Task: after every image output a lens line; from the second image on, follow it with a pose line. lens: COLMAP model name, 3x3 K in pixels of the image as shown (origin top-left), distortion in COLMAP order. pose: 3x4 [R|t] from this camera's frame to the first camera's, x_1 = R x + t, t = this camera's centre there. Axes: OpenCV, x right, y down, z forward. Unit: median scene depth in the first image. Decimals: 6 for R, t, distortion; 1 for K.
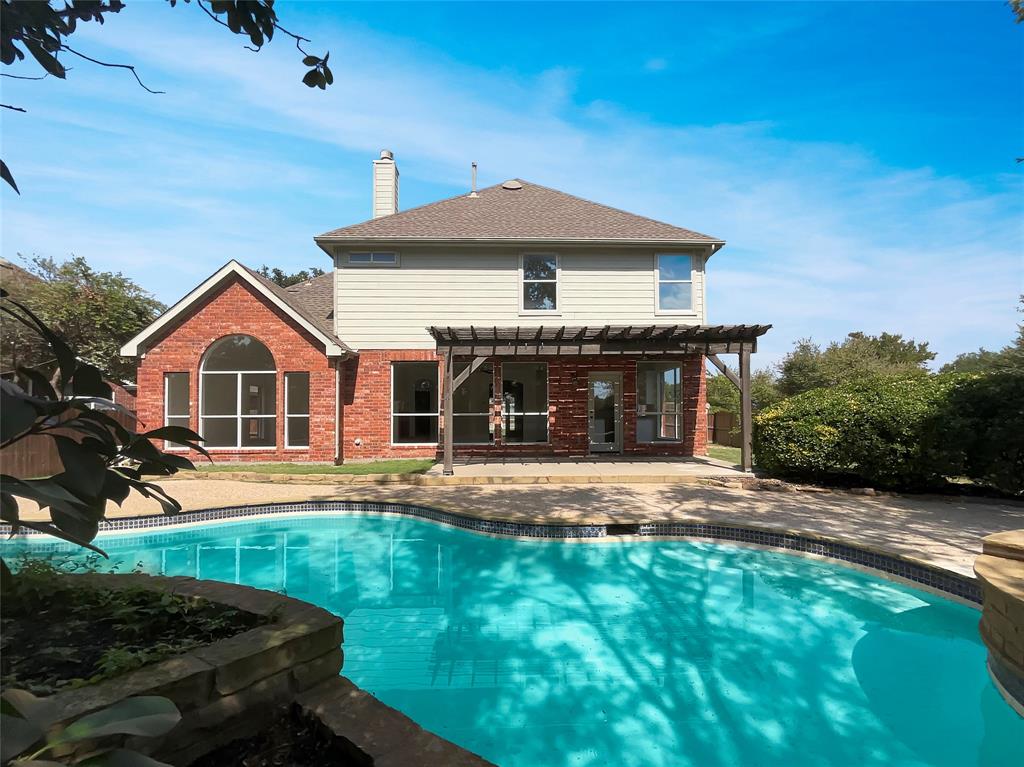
lens RADIAL K [[471.5, 0, 520.4], [0, 471.5, 414.4], [0, 0, 1]] dist [-0.005107, -0.000099]
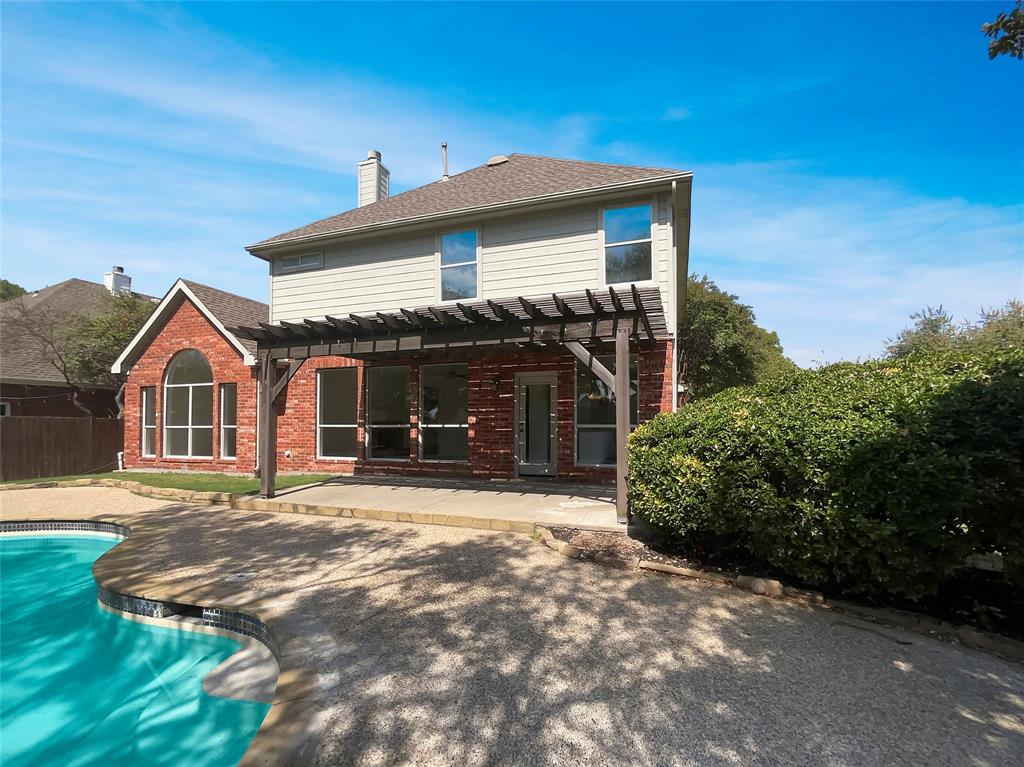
lens RADIAL K [[471.5, 0, 502.1], [0, 471.5, 422.2], [0, 0, 1]] dist [-0.005107, -0.000099]
pose [[0.931737, 0.002962, -0.363122, 0.437297], [-0.001549, 0.999990, 0.004182, -0.011909], [0.363131, -0.003335, 0.931732, 0.275268]]
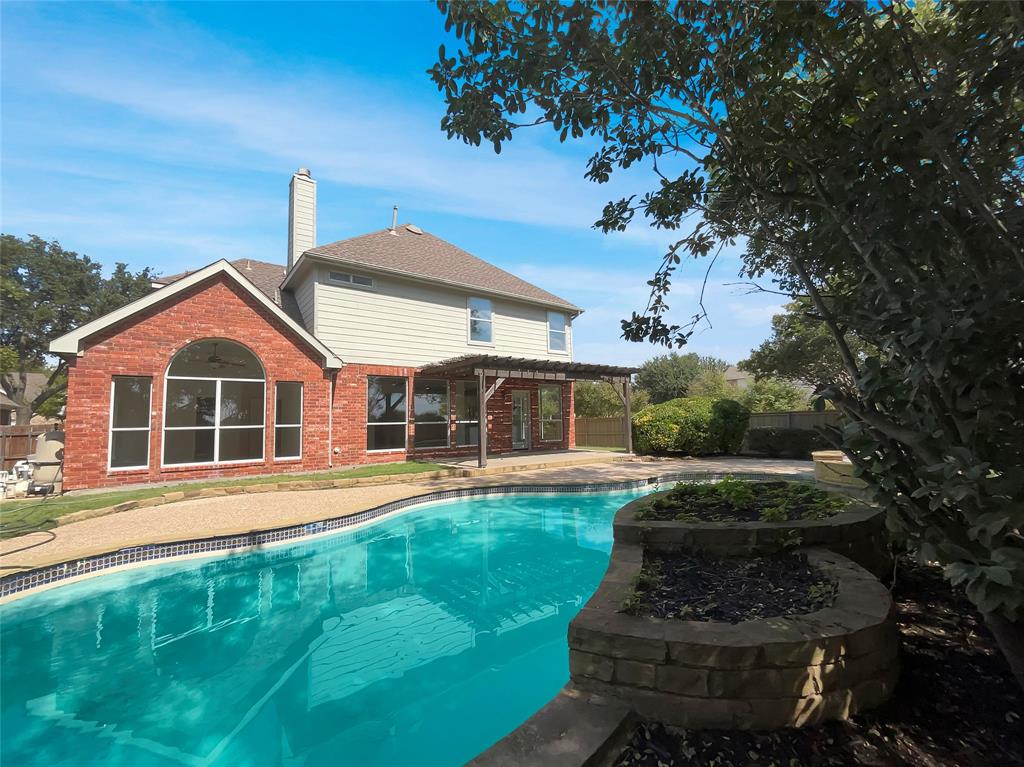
lens RADIAL K [[471.5, 0, 504.5], [0, 471.5, 386.6], [0, 0, 1]] dist [-0.005107, -0.000099]
pose [[0.791819, 0.035105, 0.609745, -0.718831], [0.020206, 0.996295, -0.083600, 0.012768], [-0.610421, 0.078516, 0.788176, -0.059469]]
